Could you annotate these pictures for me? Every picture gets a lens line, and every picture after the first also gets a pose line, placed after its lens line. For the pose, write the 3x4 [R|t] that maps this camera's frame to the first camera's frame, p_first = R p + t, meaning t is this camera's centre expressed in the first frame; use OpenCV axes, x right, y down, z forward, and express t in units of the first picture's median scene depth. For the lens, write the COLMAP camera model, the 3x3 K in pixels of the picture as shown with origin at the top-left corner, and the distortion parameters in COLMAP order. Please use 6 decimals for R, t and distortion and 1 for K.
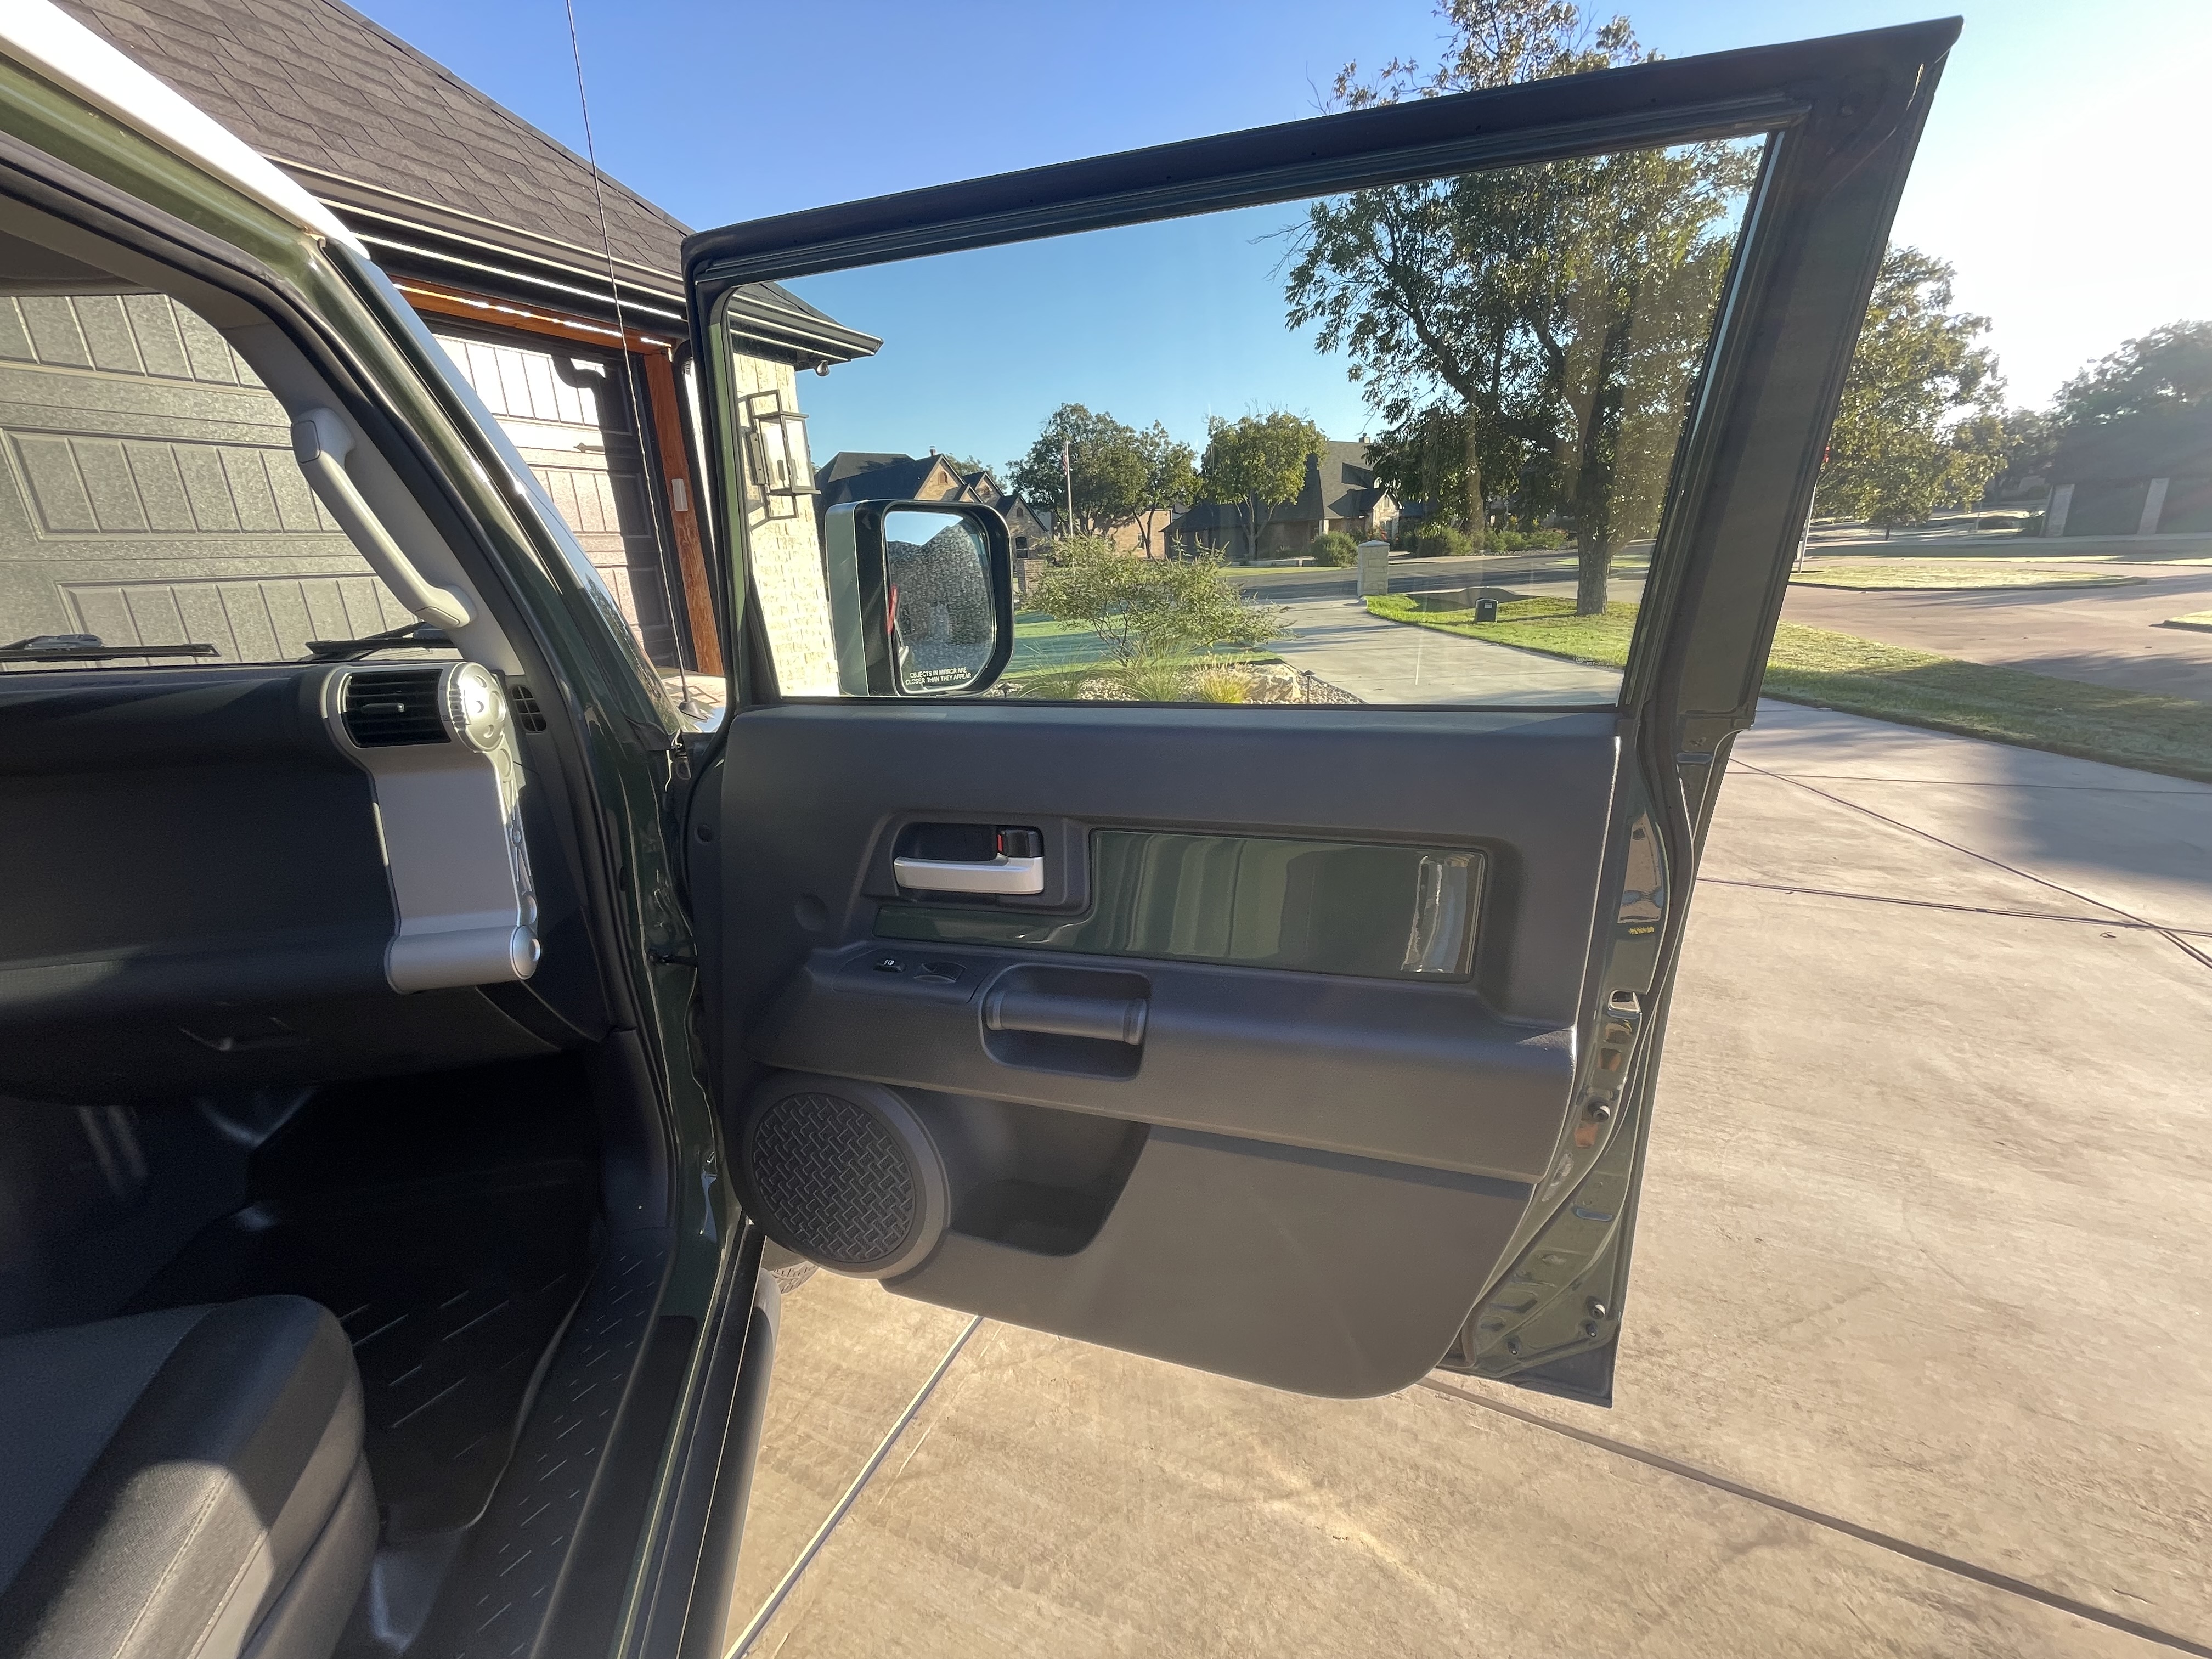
lens RADIAL K [[891.8, 0, 1106.0], [0, 891.8, 829.5], [0, 0, 1]] dist [-0.001219, 0.000059]
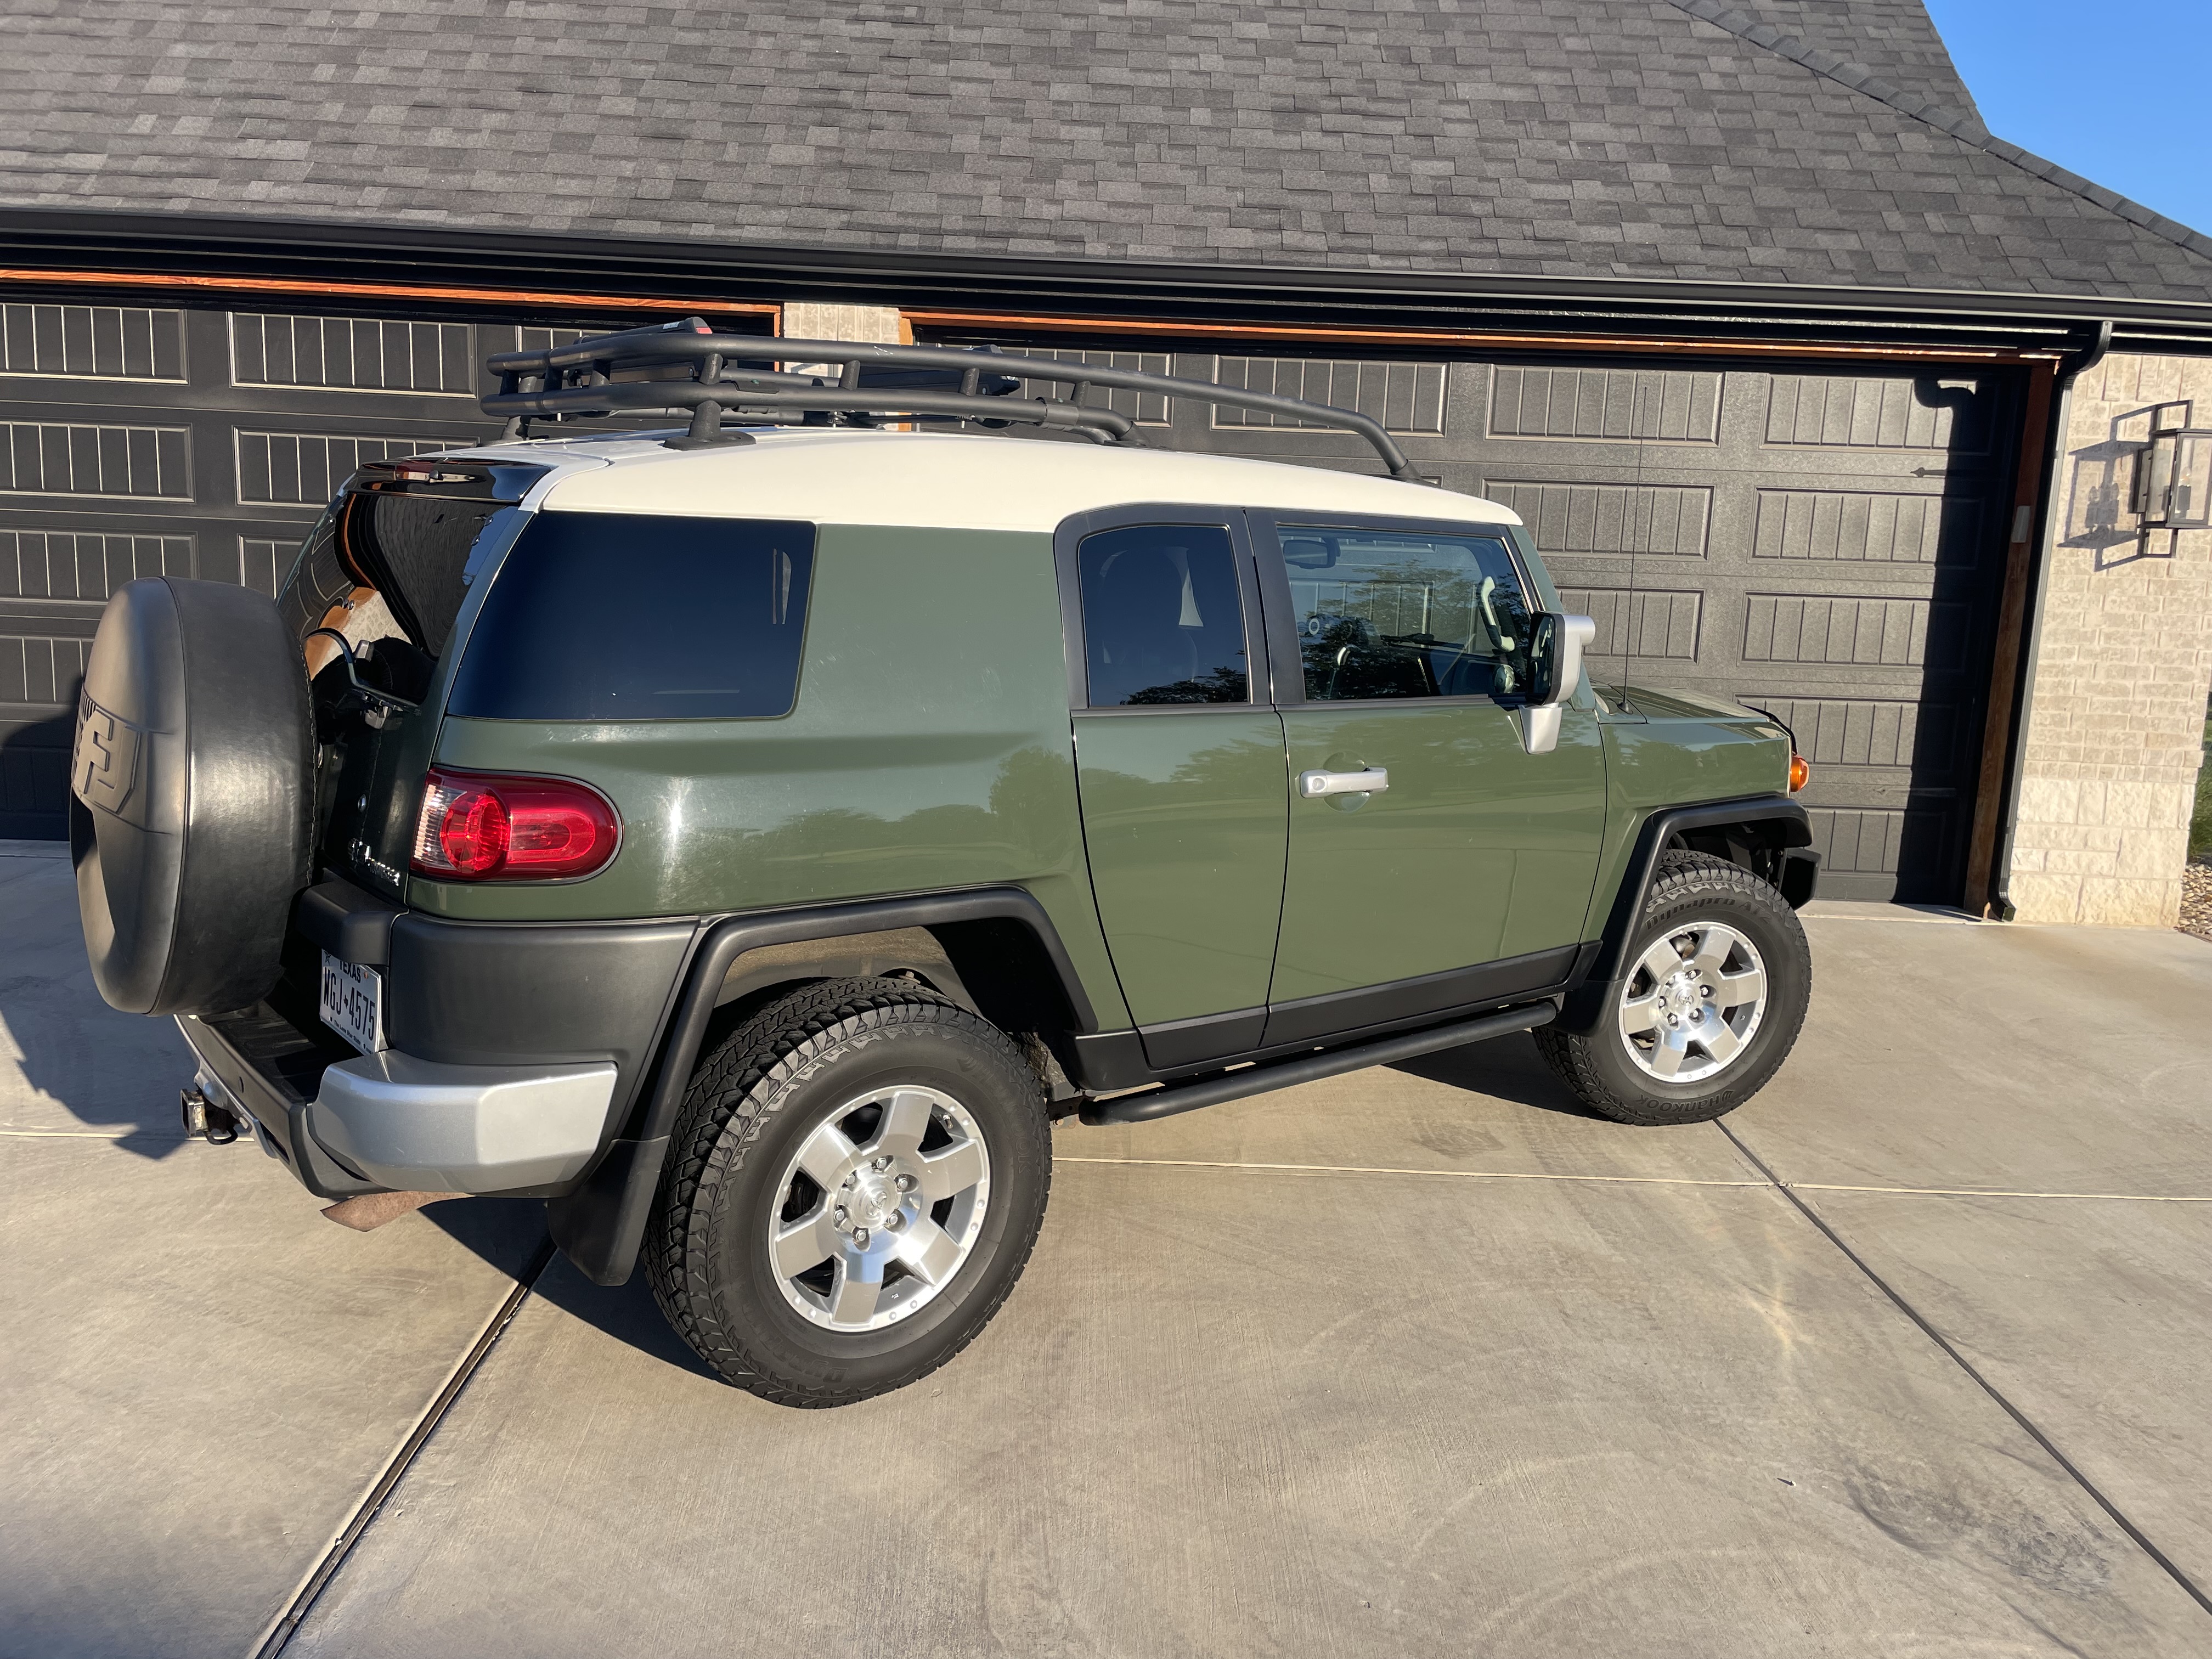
lens RADIAL K [[1670.0, 0, 1098.5], [0, 1670.0, 808.9], [0, 0, 1]] dist [0.089543, -0.114356]
pose [[0.439651, 0.203684, -0.874768, 0.155012], [-0.317102, 0.946428, 0.060997, 0.014325], [0.840329, 0.250573, 0.480687, -0.111458]]
